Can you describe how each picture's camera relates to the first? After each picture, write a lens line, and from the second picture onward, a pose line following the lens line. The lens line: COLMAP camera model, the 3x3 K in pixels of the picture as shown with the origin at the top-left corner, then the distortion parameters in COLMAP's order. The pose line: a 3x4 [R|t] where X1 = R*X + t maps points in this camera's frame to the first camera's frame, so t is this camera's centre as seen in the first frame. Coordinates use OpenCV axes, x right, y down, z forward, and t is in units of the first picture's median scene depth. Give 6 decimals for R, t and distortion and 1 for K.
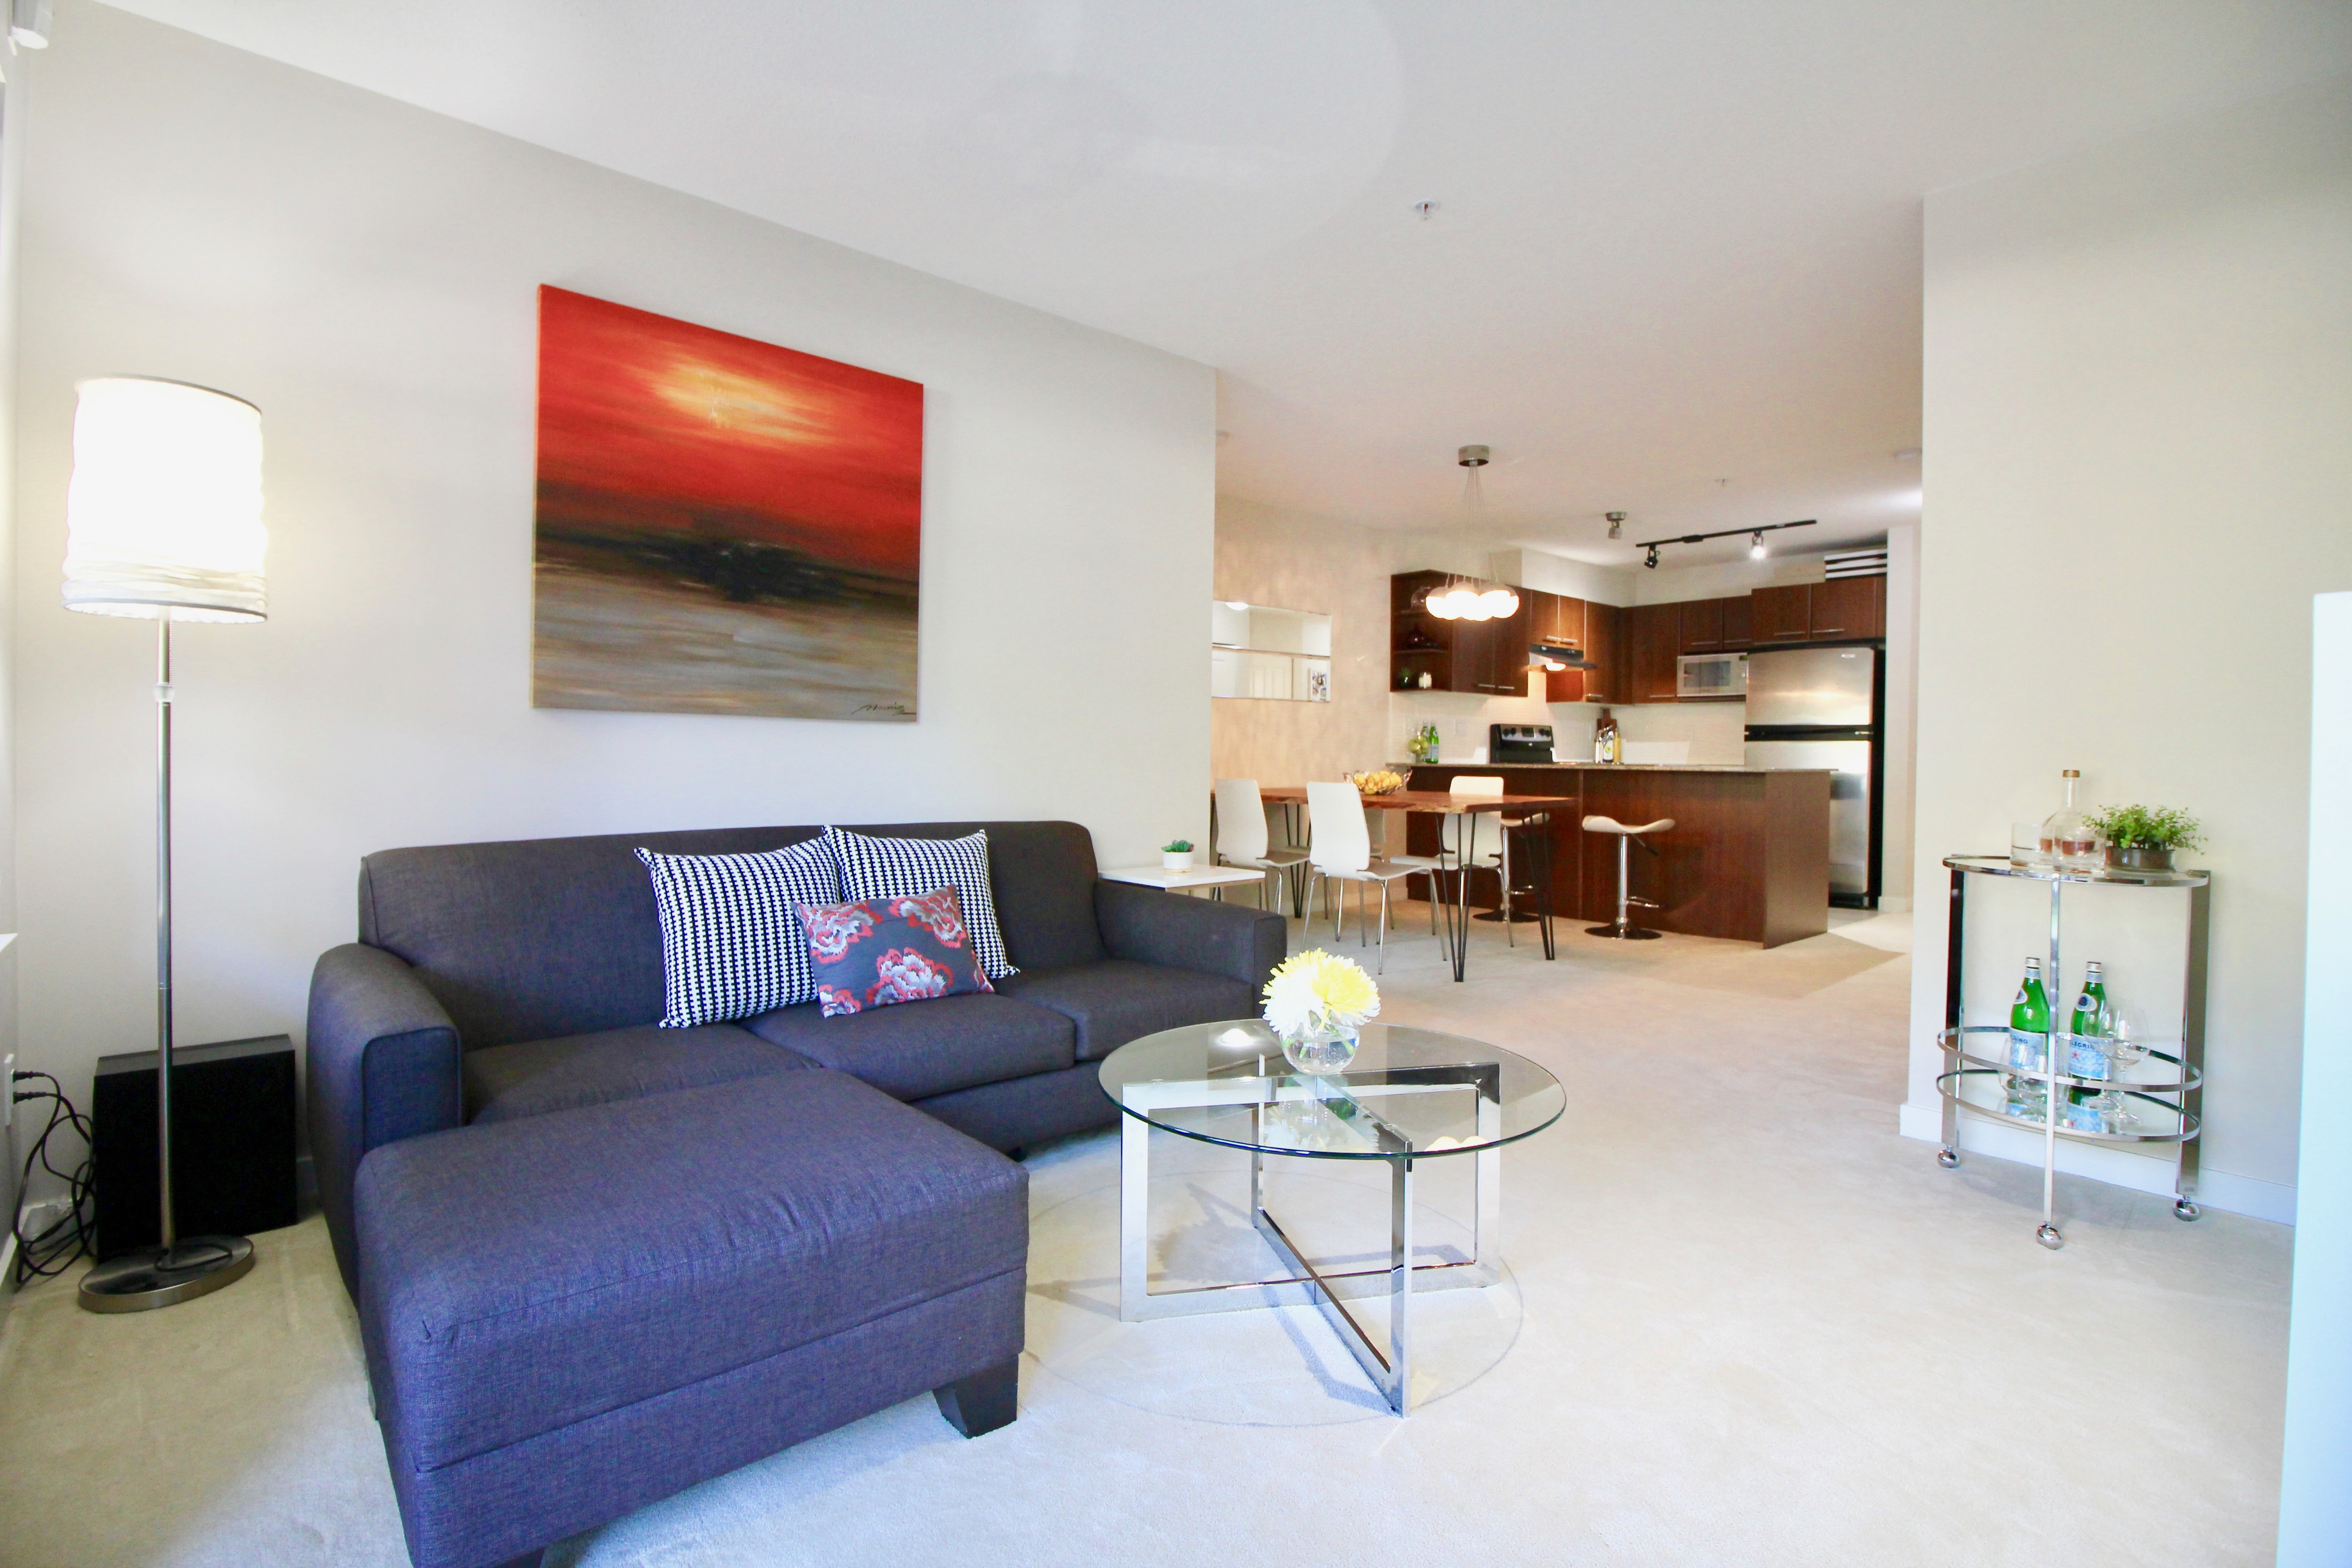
lens RADIAL K [[1092.8, 0, 1175.8], [0, 1092.8, 762.8], [0, 0, 1]] dist [0.001571, -0.016850]
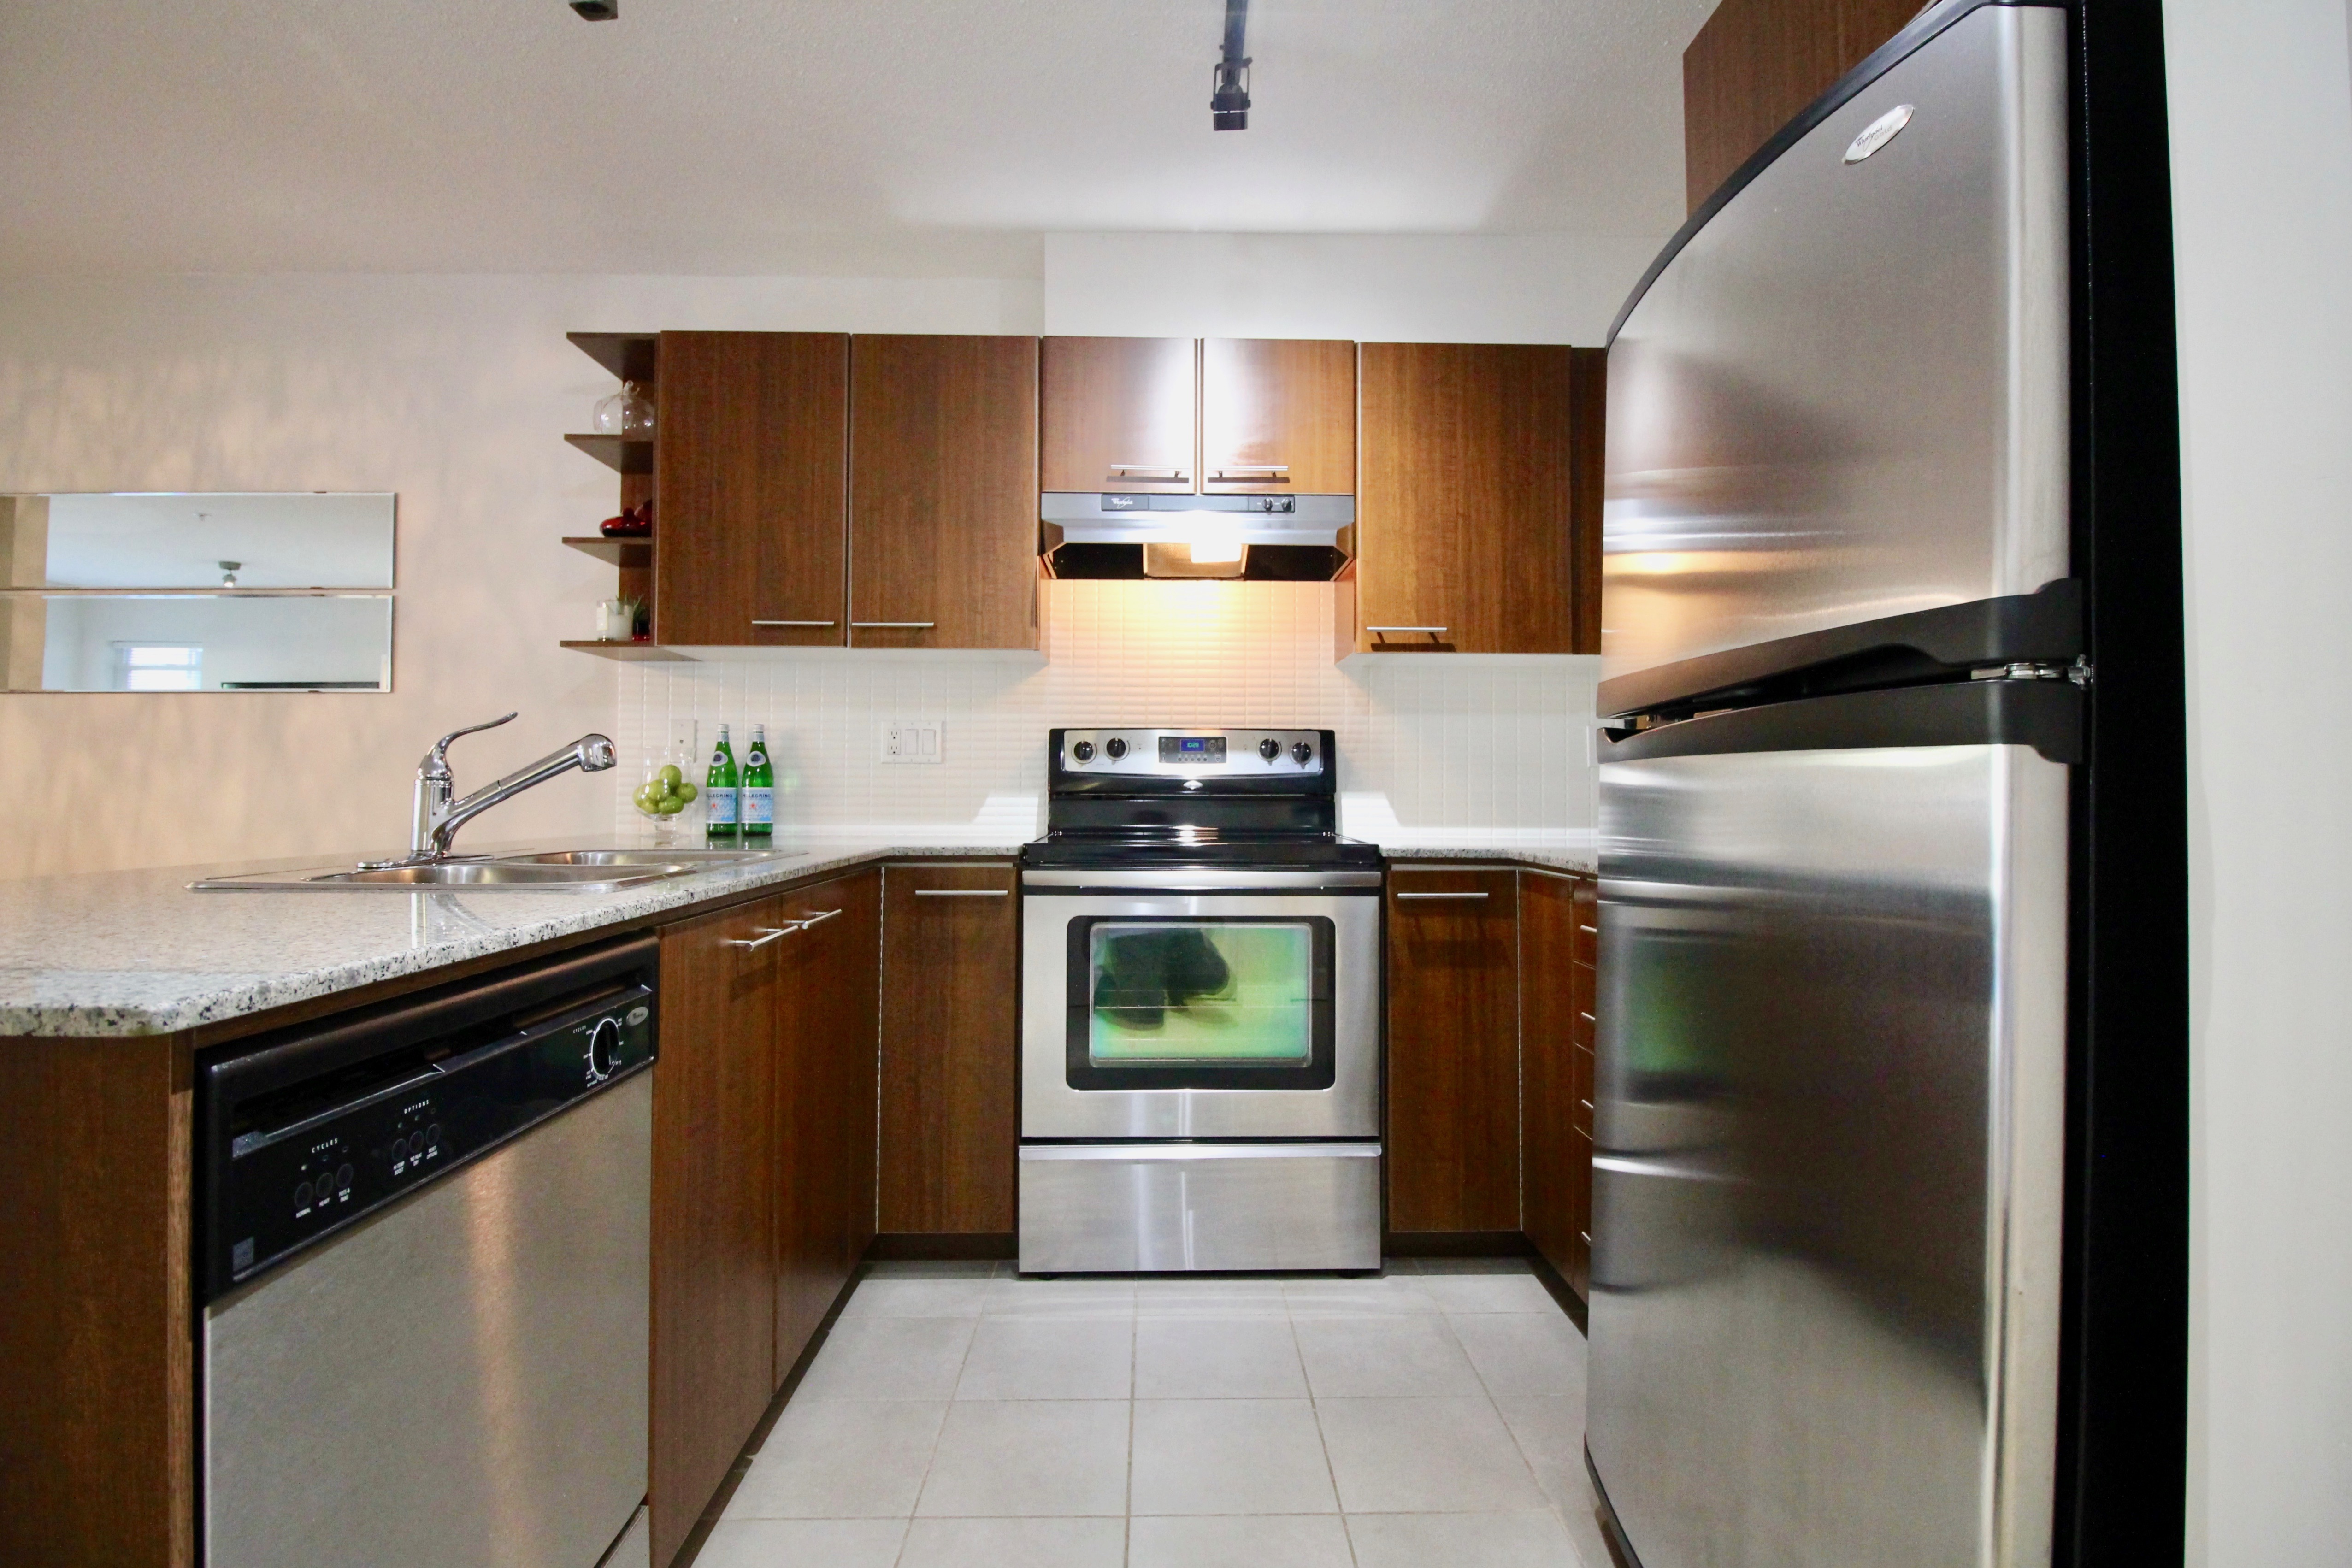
lens RADIAL K [[1111.6, 0, 1180.6], [0, 1111.6, 759.2], [0, 0, 1]] dist [0.002434, -0.015261]
pose [[0.766710, -0.023814, -0.641552, 0.603898], [-0.003022, 0.999167, -0.040701, -0.011260], [0.641987, 0.033145, 0.765999, 0.792966]]
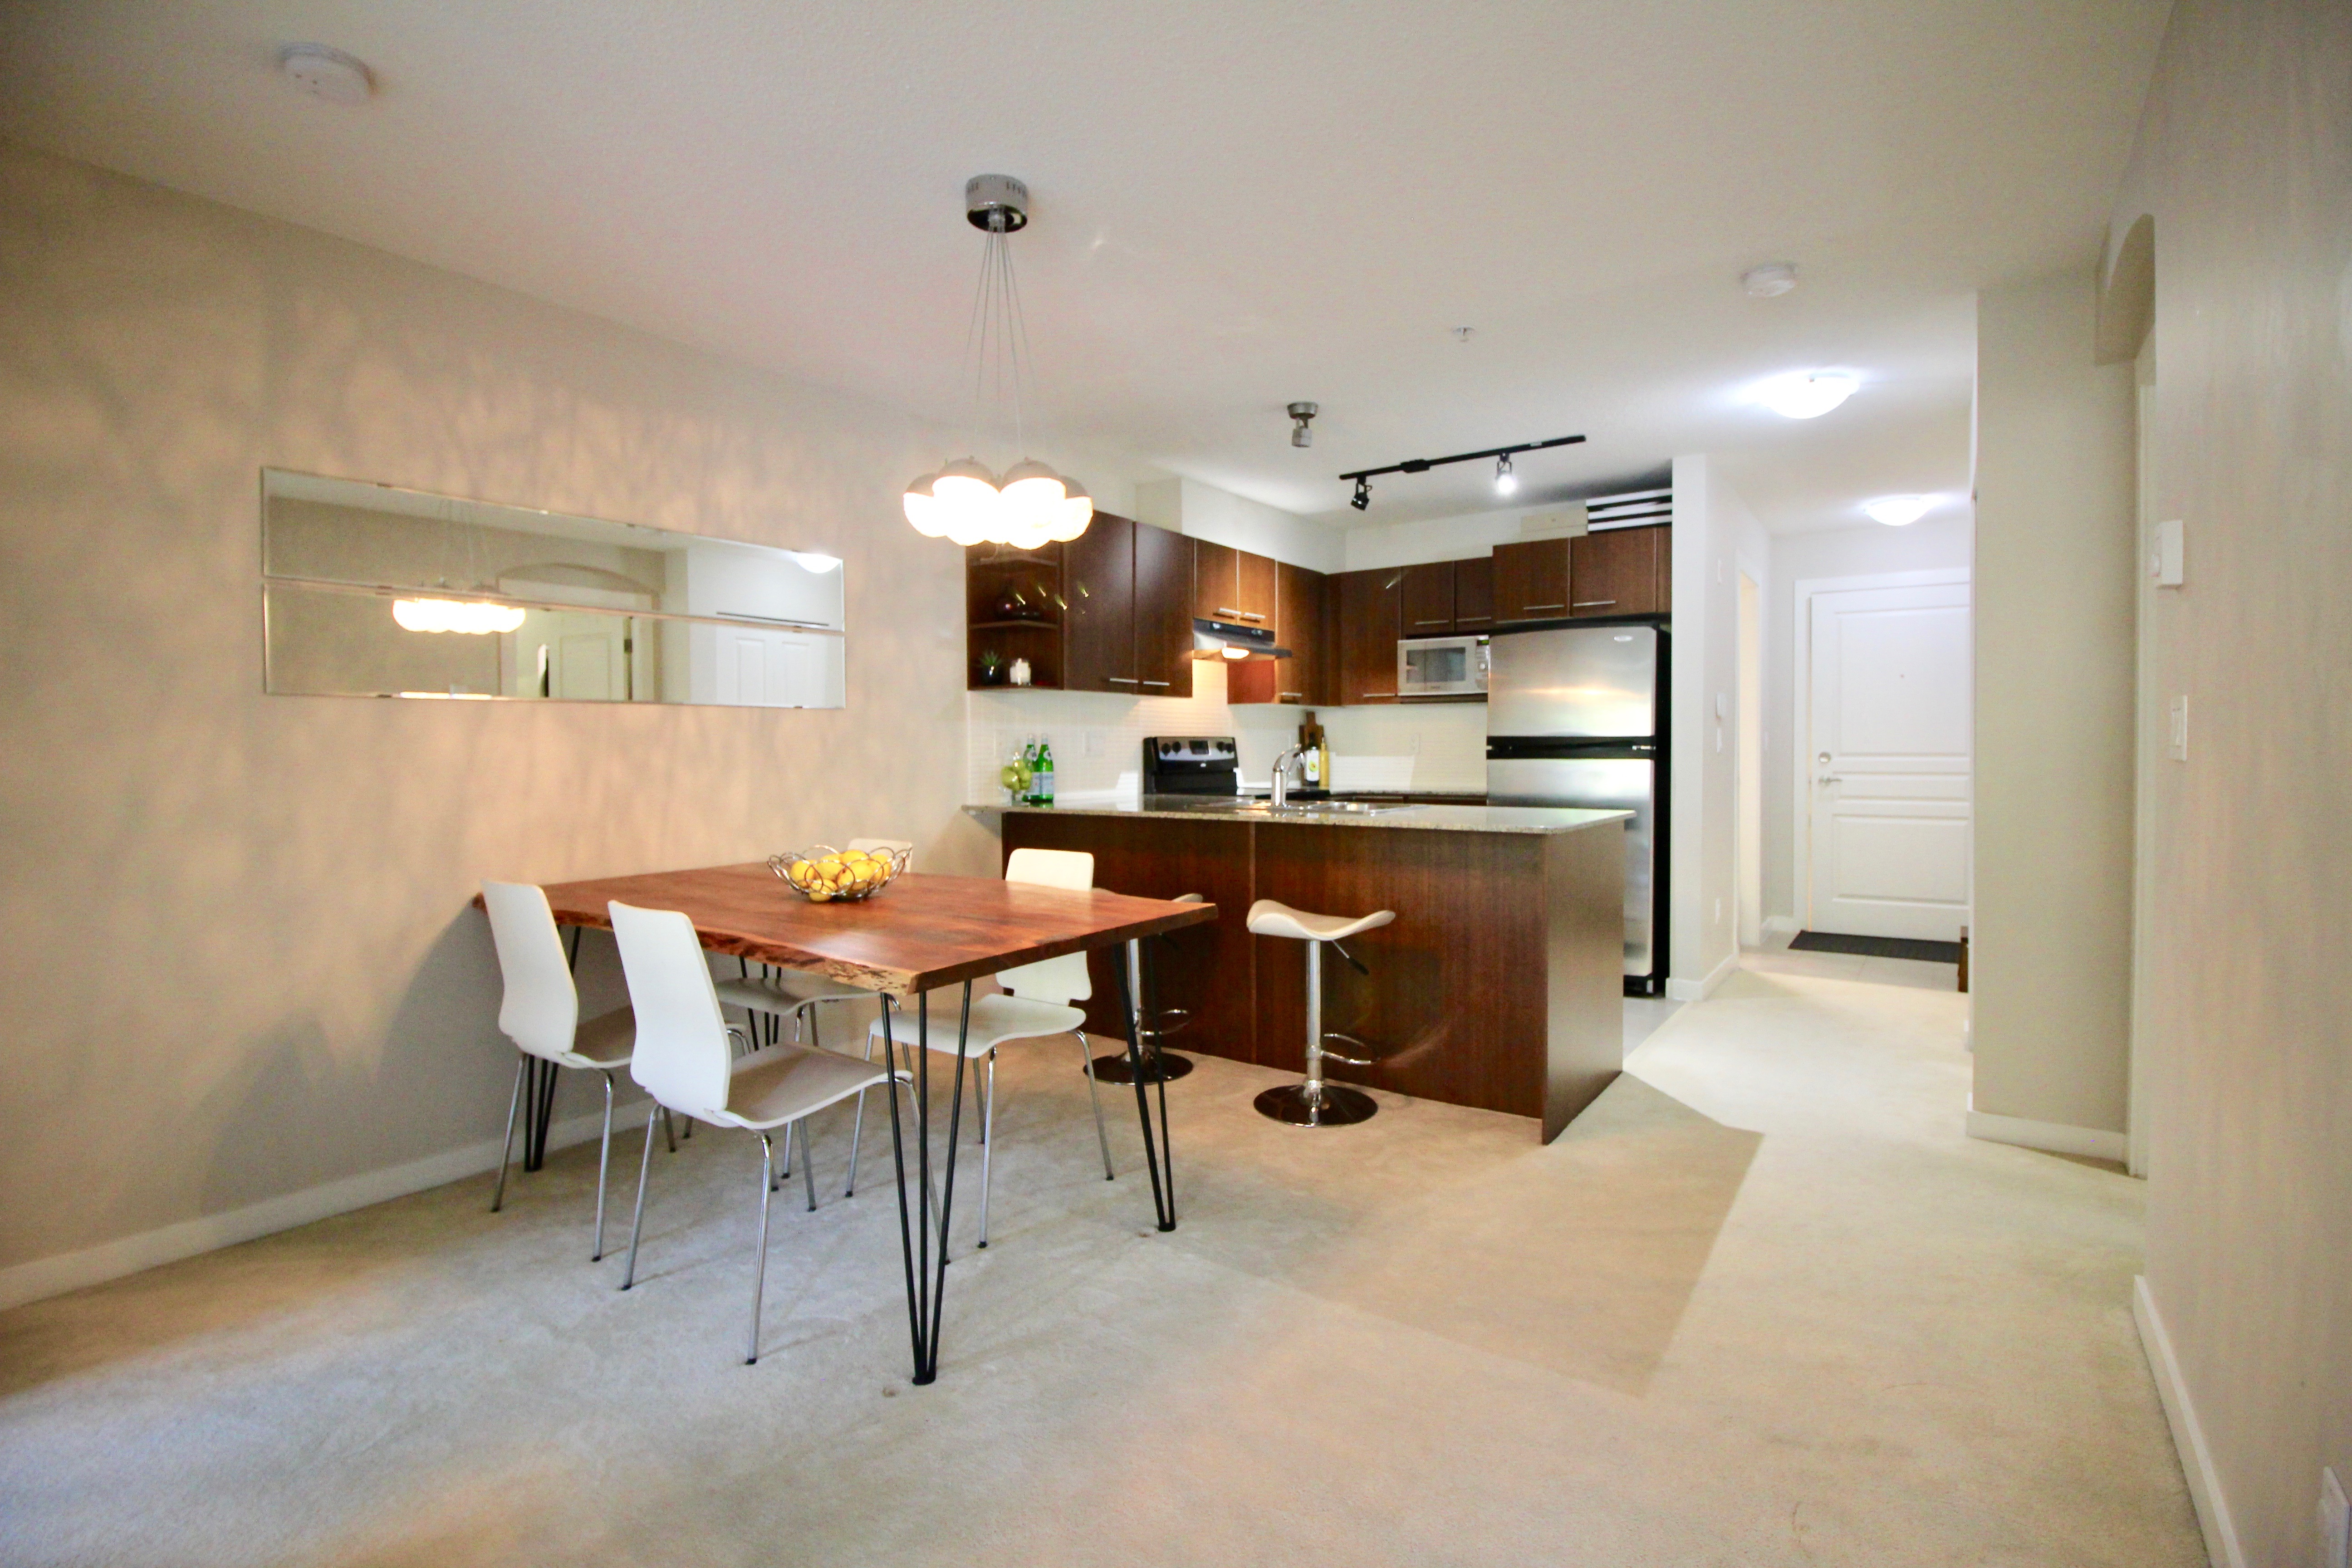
lens RADIAL K [[1086.2, 0, 1177.4], [0, 1086.2, 761.3], [0, 0, 1]] dist [-0.001705, -0.012374]
pose [[0.974211, -0.015577, 0.225101, 0.167793], [0.014454, 0.999874, 0.006638, -0.026302], [-0.225176, -0.003213, 0.974313, 0.361790]]
